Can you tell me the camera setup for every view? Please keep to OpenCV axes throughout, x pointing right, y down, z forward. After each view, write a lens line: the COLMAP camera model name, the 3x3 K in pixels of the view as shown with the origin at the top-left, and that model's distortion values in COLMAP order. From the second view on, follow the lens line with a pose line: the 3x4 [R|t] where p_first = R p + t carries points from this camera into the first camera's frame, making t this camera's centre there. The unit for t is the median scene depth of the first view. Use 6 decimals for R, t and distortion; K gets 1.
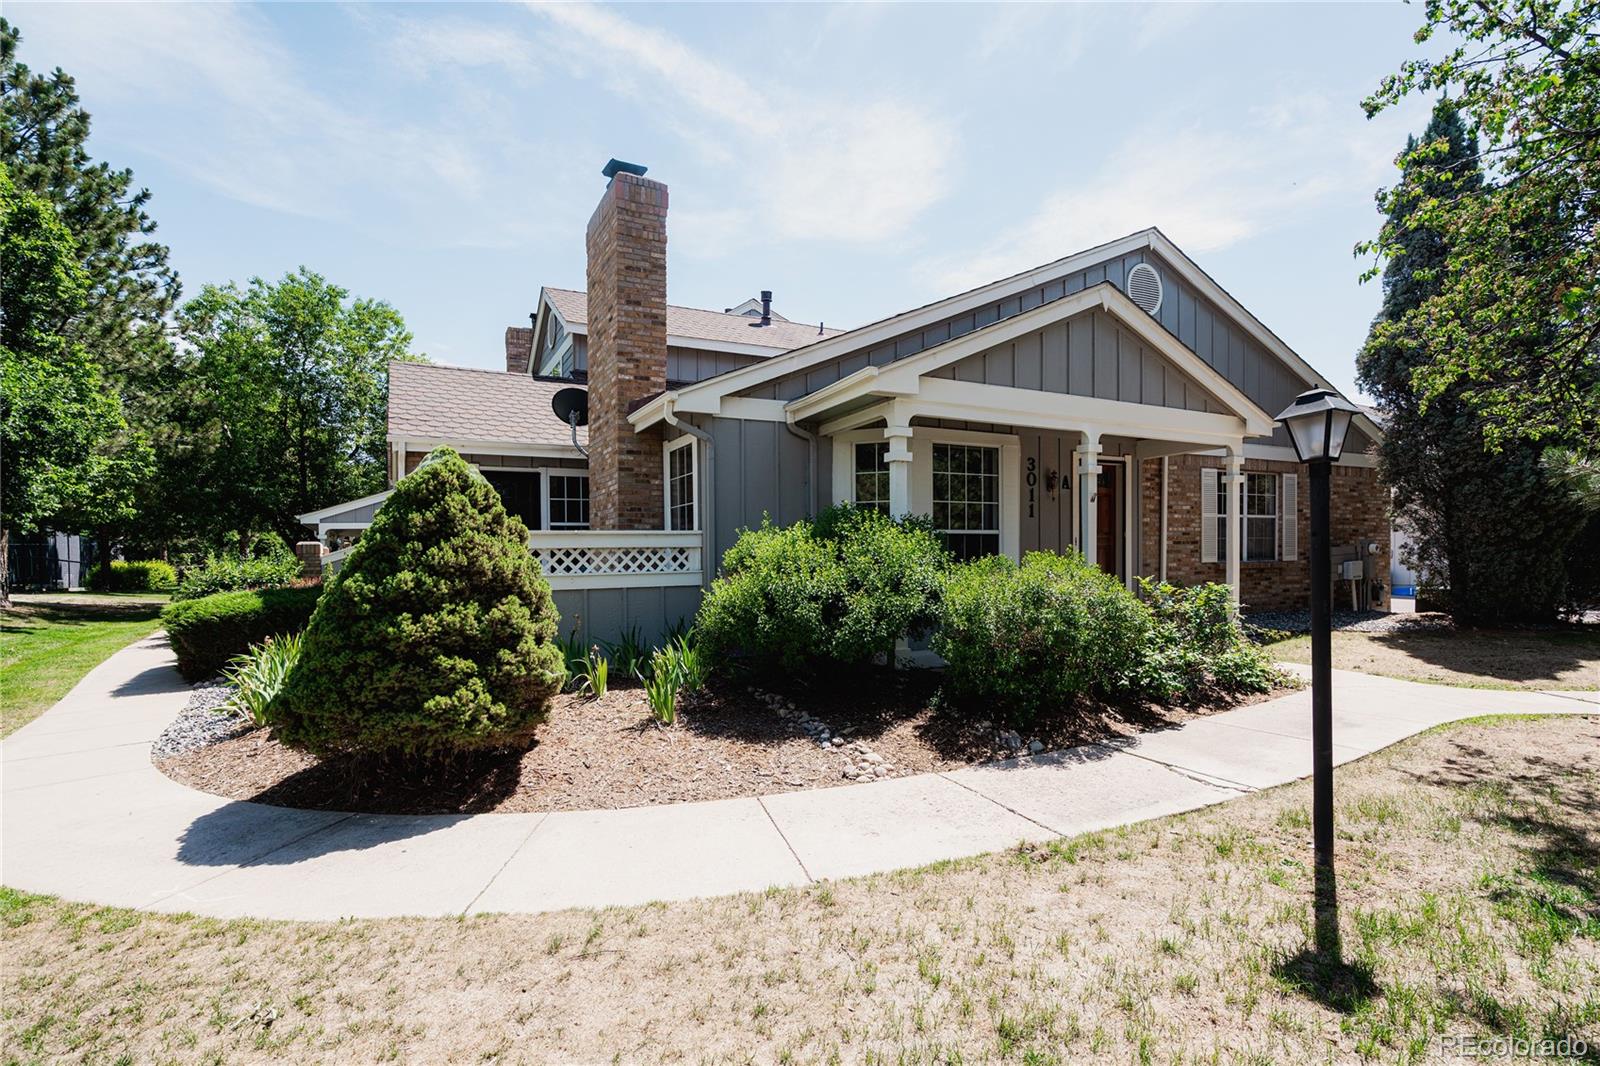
lens RADIAL K [[770.8, 0, 800.0], [0, 770.8, 533.0], [0, 0, 1]] dist [0.001807, 0.000235]
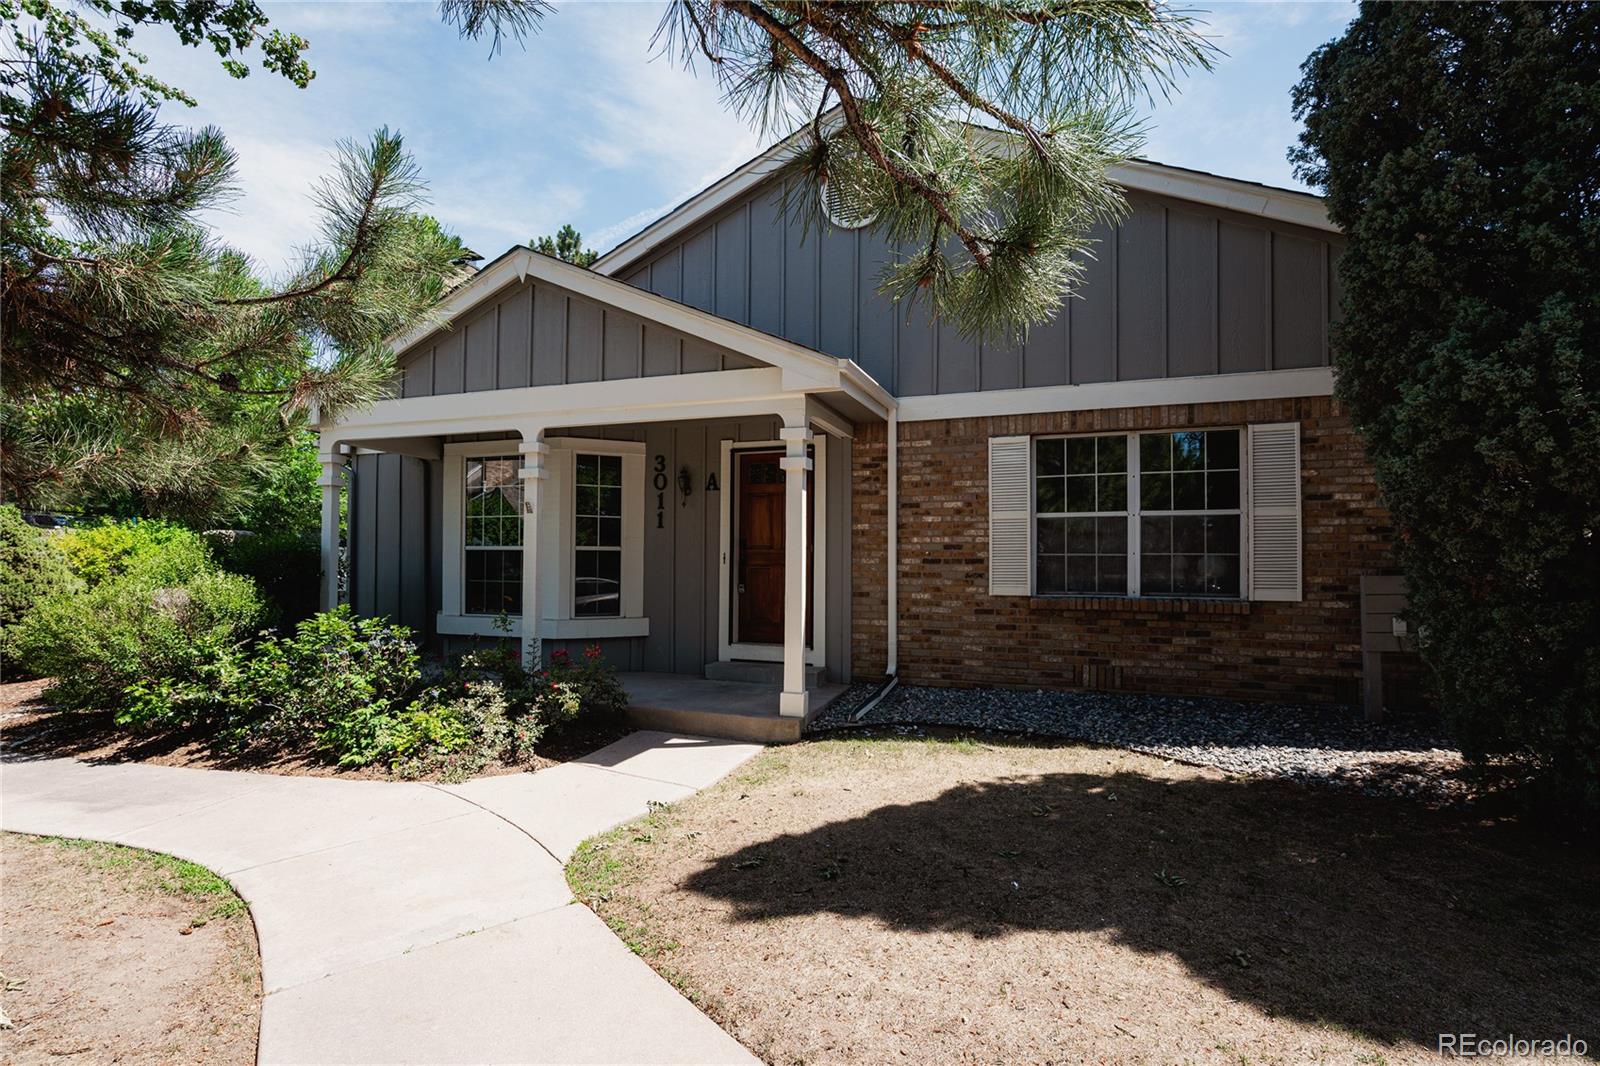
lens RADIAL K [[770.8, 0, 800.0], [0, 770.8, 533.0], [0, 0, 1]] dist [0.001807, 0.000235]
pose [[0.636413, -0.019374, -0.771105, 1.040209], [0.000286, 0.999690, -0.024881, 0.006015], [0.771349, 0.015614, 0.636221, 0.585264]]
